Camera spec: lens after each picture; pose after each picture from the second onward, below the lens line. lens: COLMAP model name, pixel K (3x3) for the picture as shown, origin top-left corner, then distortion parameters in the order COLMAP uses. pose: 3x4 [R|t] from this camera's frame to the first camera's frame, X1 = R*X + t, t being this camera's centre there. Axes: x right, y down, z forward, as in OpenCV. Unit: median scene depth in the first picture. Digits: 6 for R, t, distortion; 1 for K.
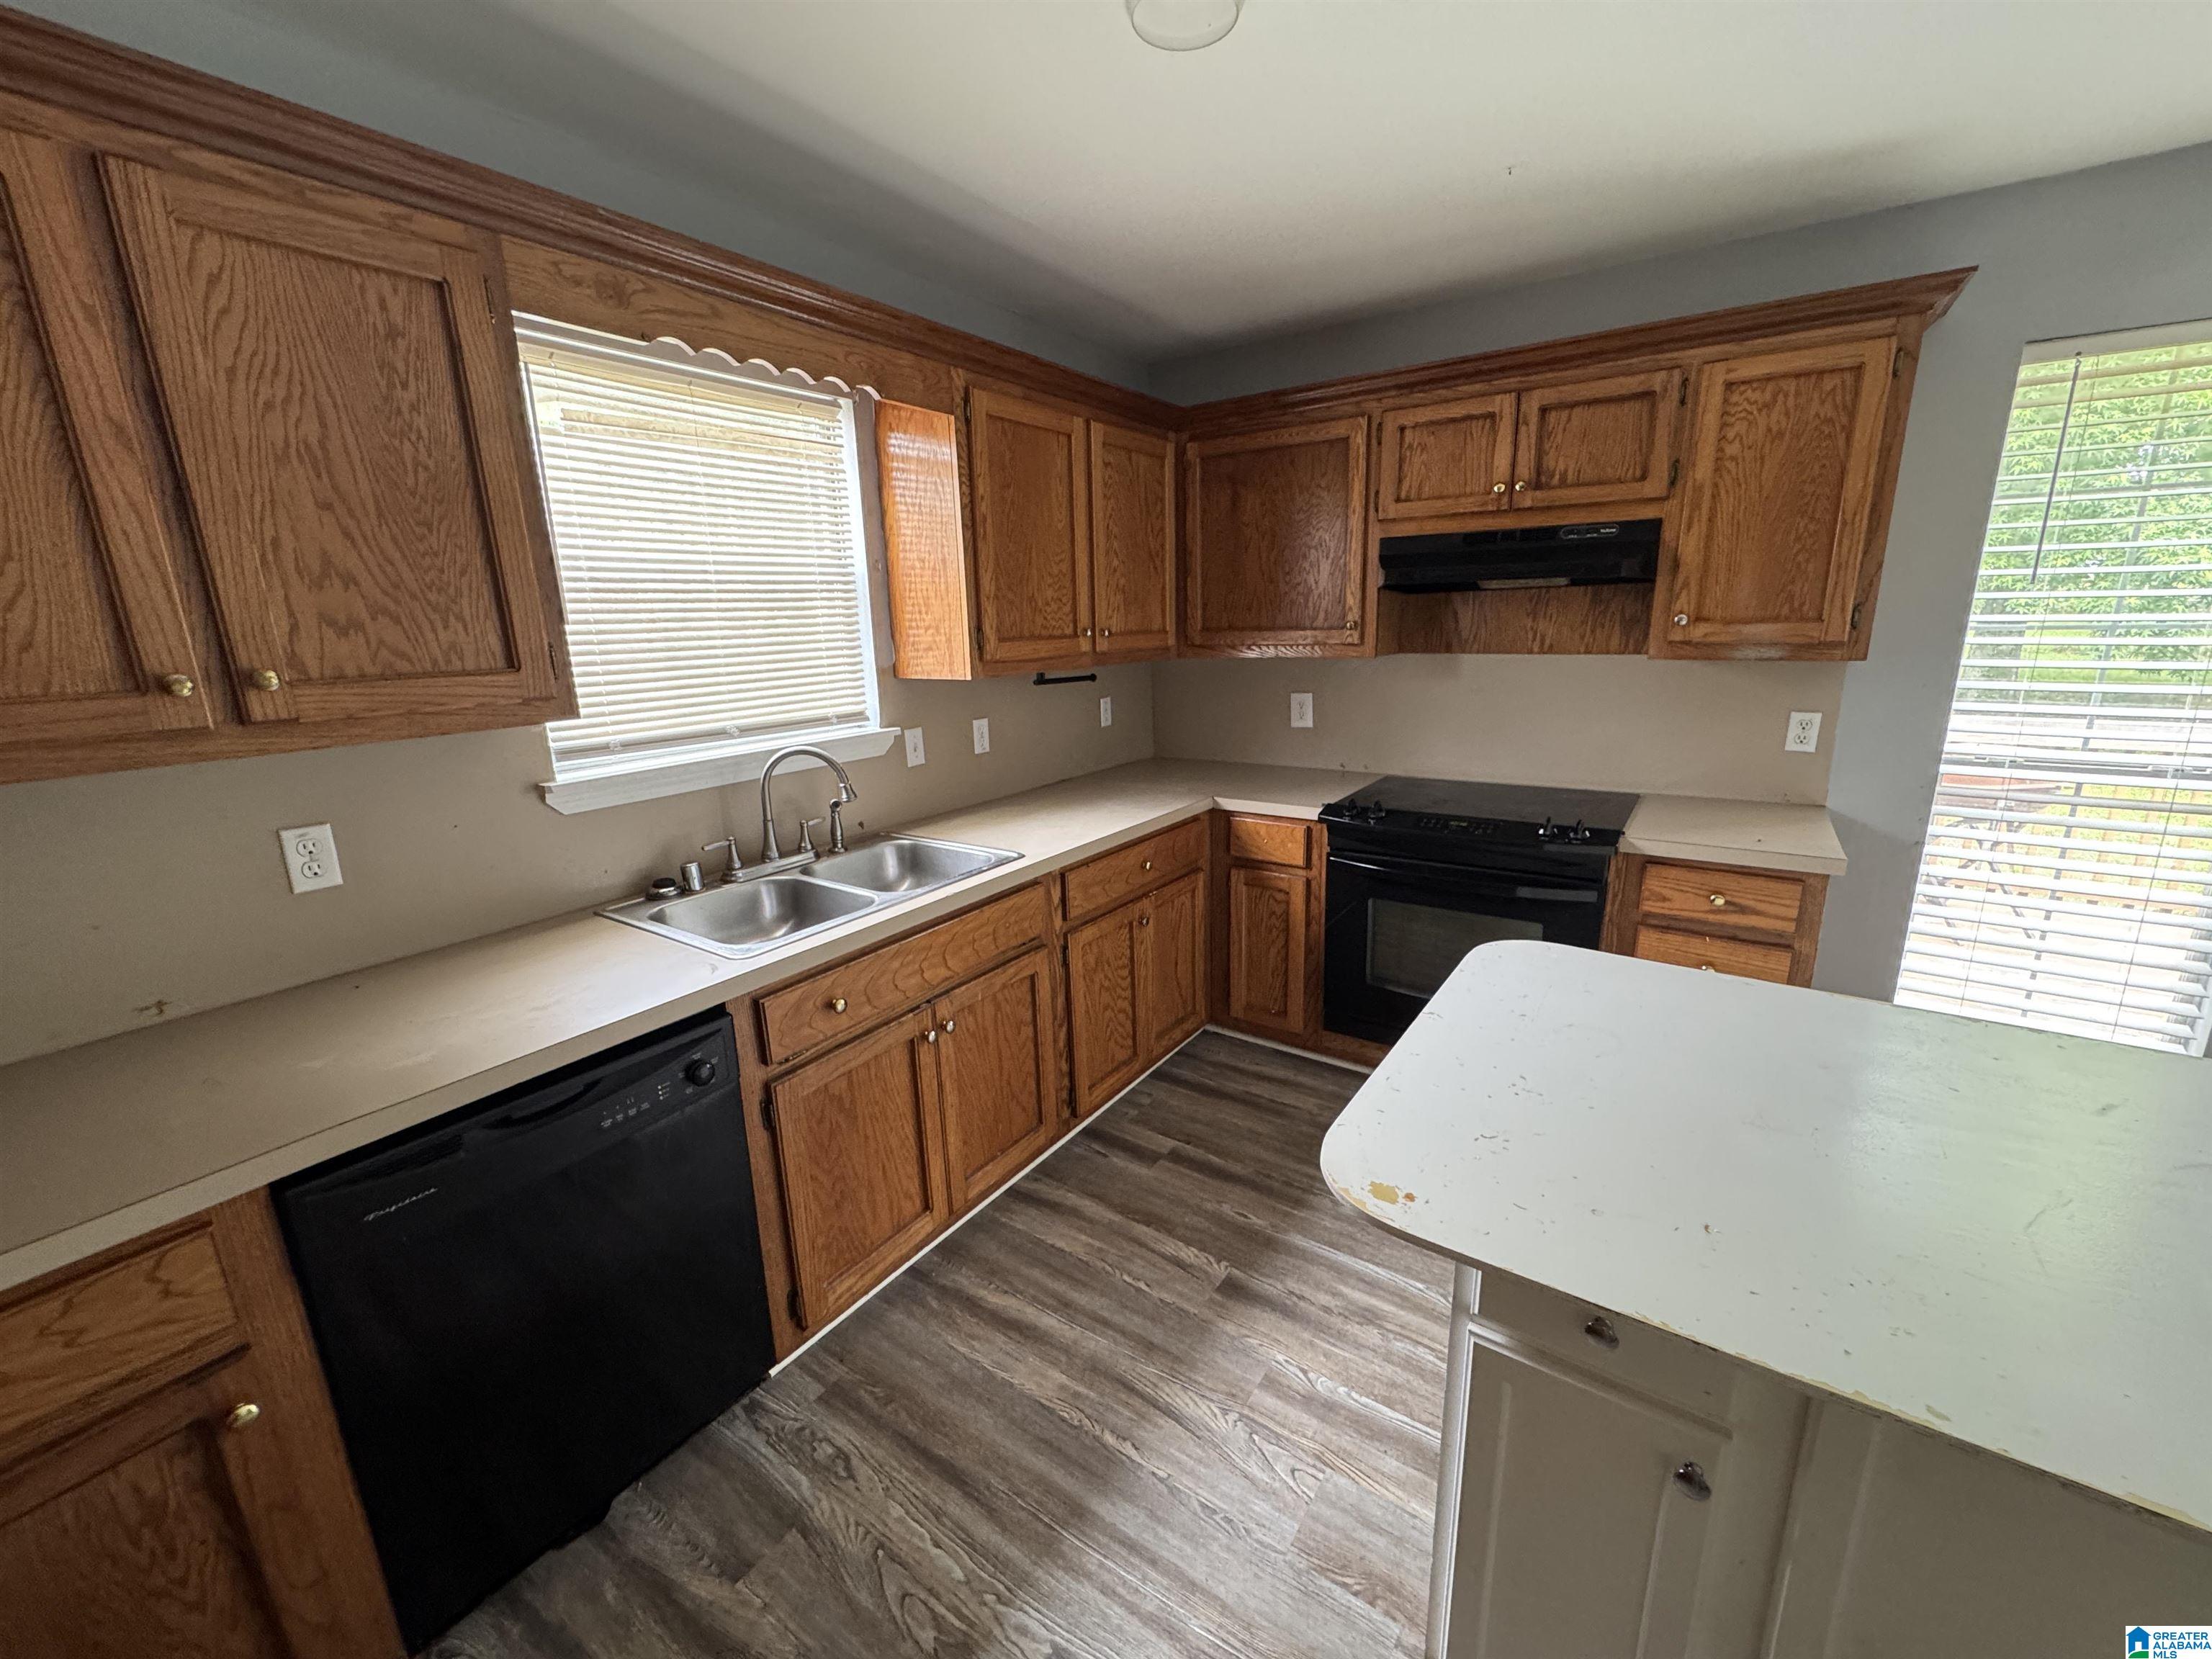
lens RADIAL K [[880.9, 0, 1107.8], [0, 880.9, 830.0], [0, 0, 1]] dist [-0.003250, -0.000540]
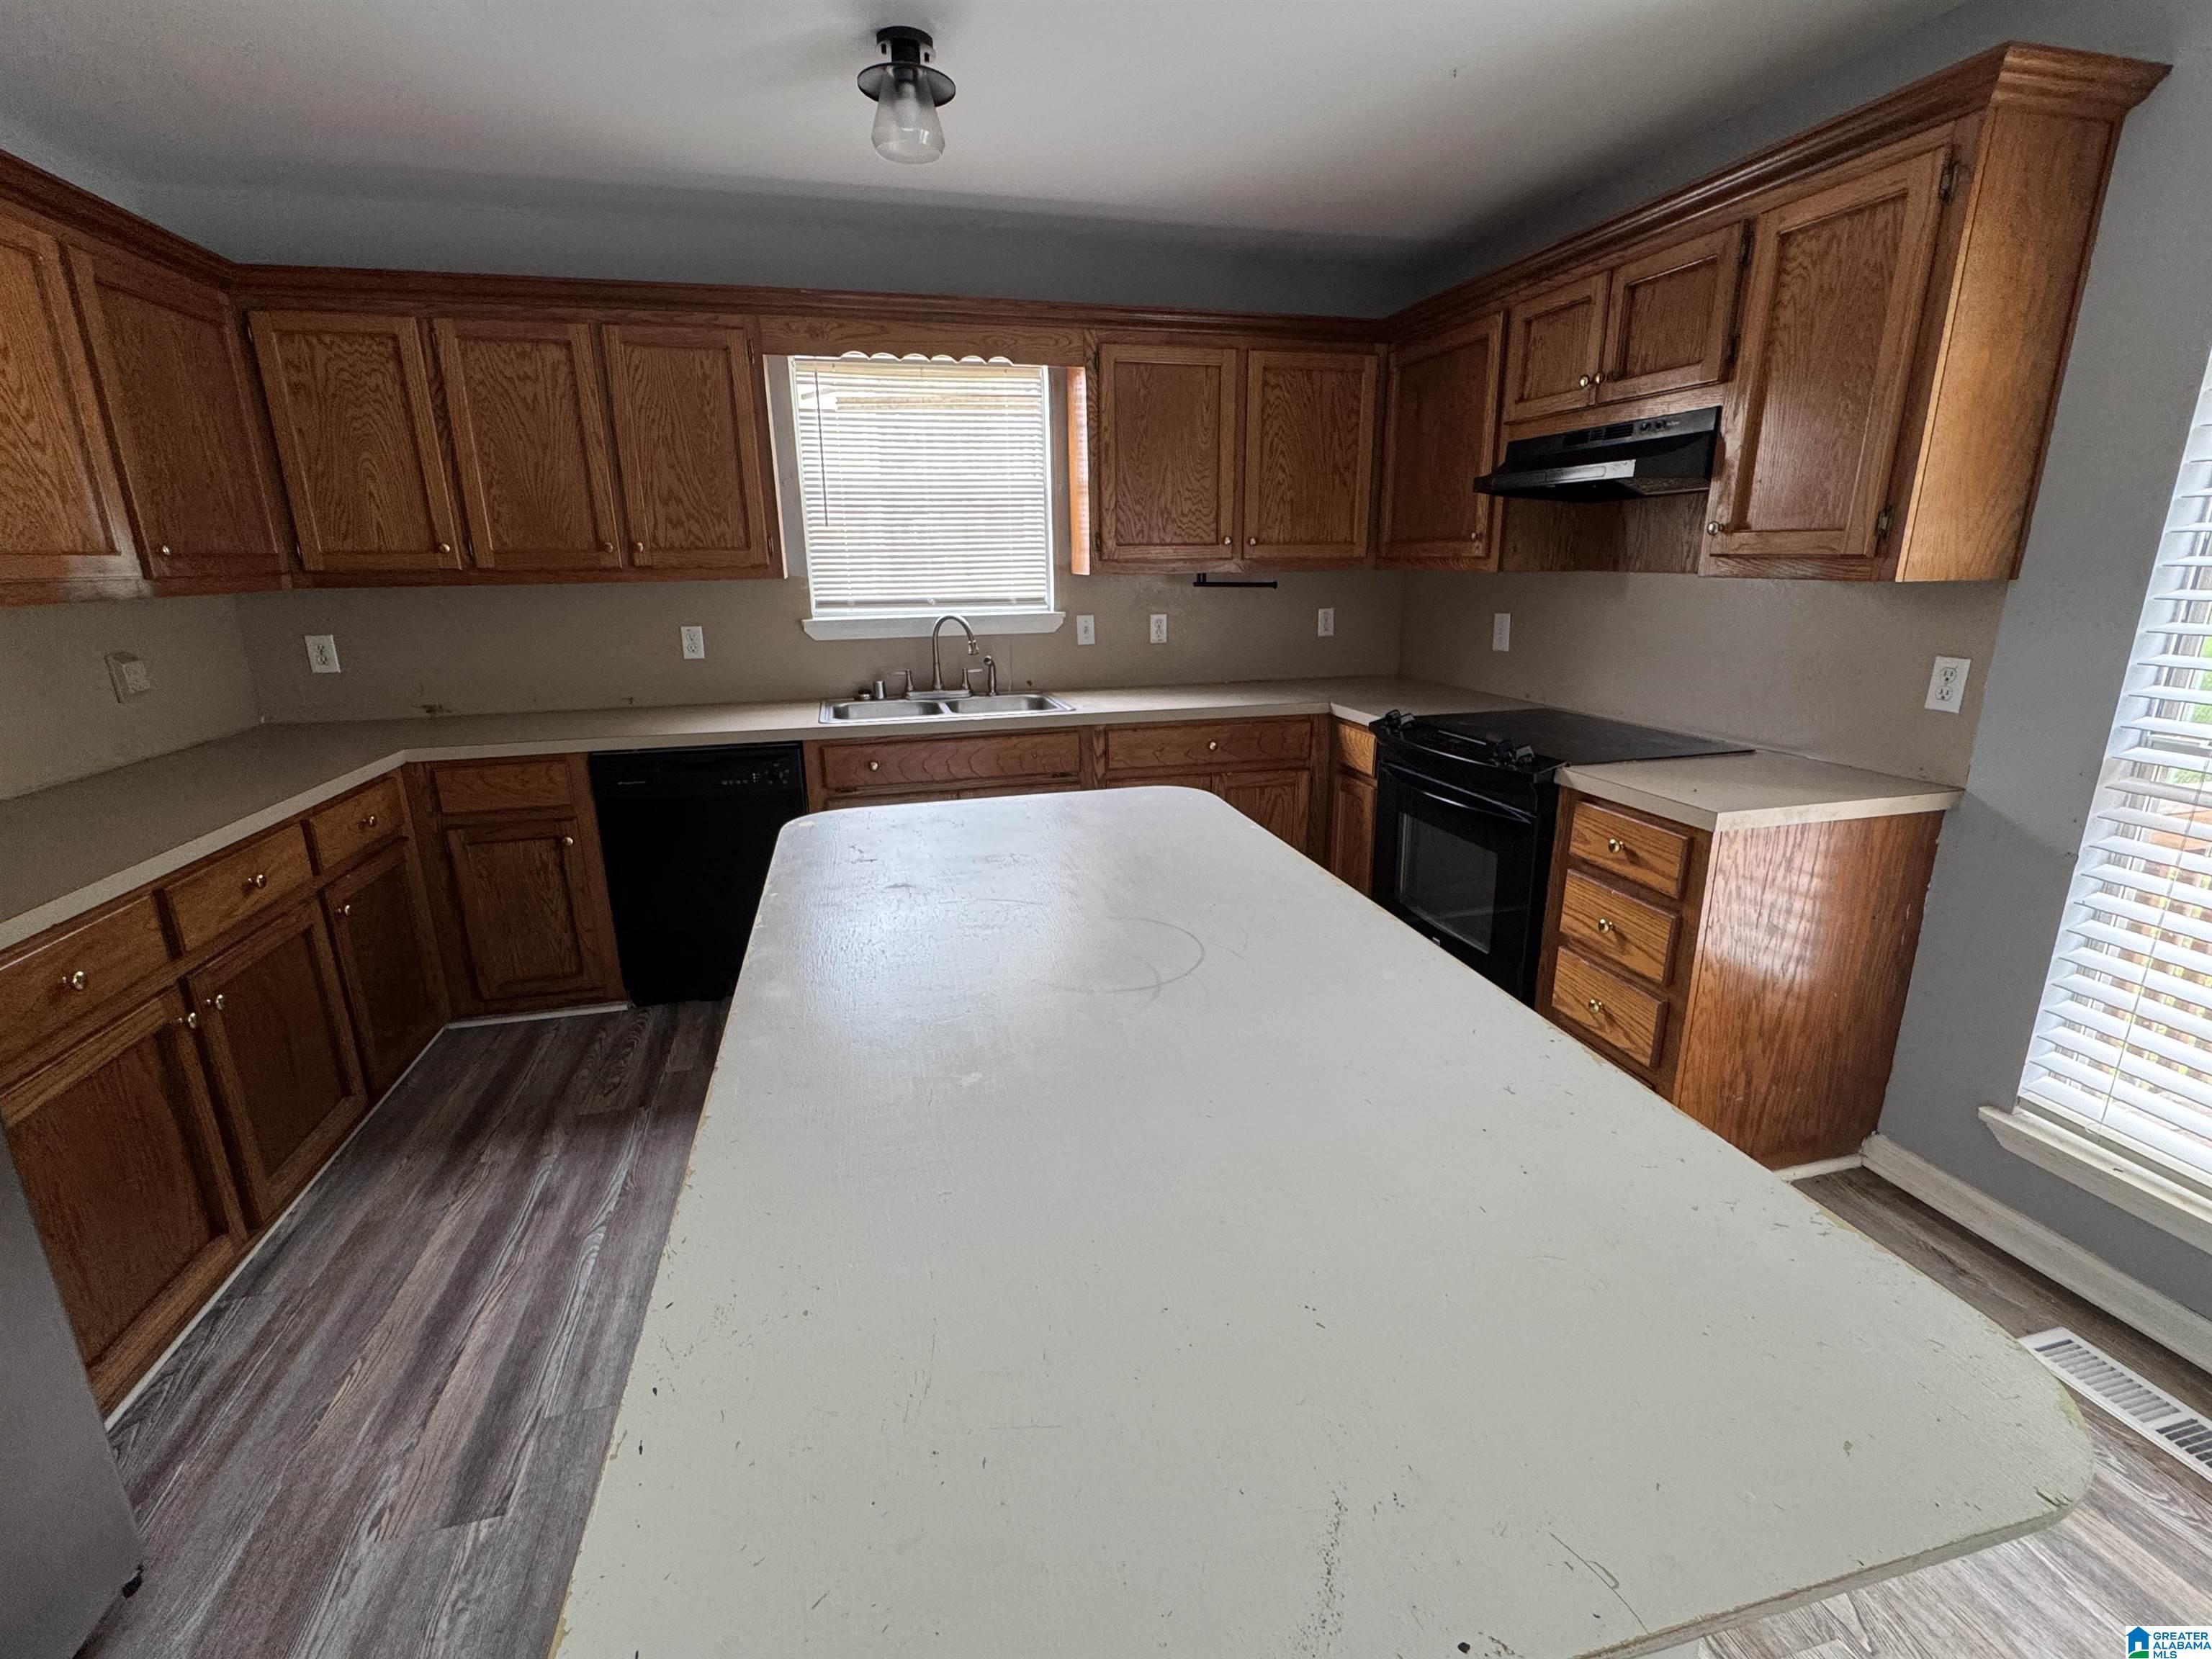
lens RADIAL K [[991.7, 0, 1104.9], [0, 991.7, 830.1], [0, 0, 1]] dist [-0.000914, 0.000617]
pose [[0.755798, 0.193614, -0.625526, 0.887131], [-0.164070, 0.980808, 0.105342, 0.040724], [0.633917, 0.023013, 0.773059, -0.098587]]
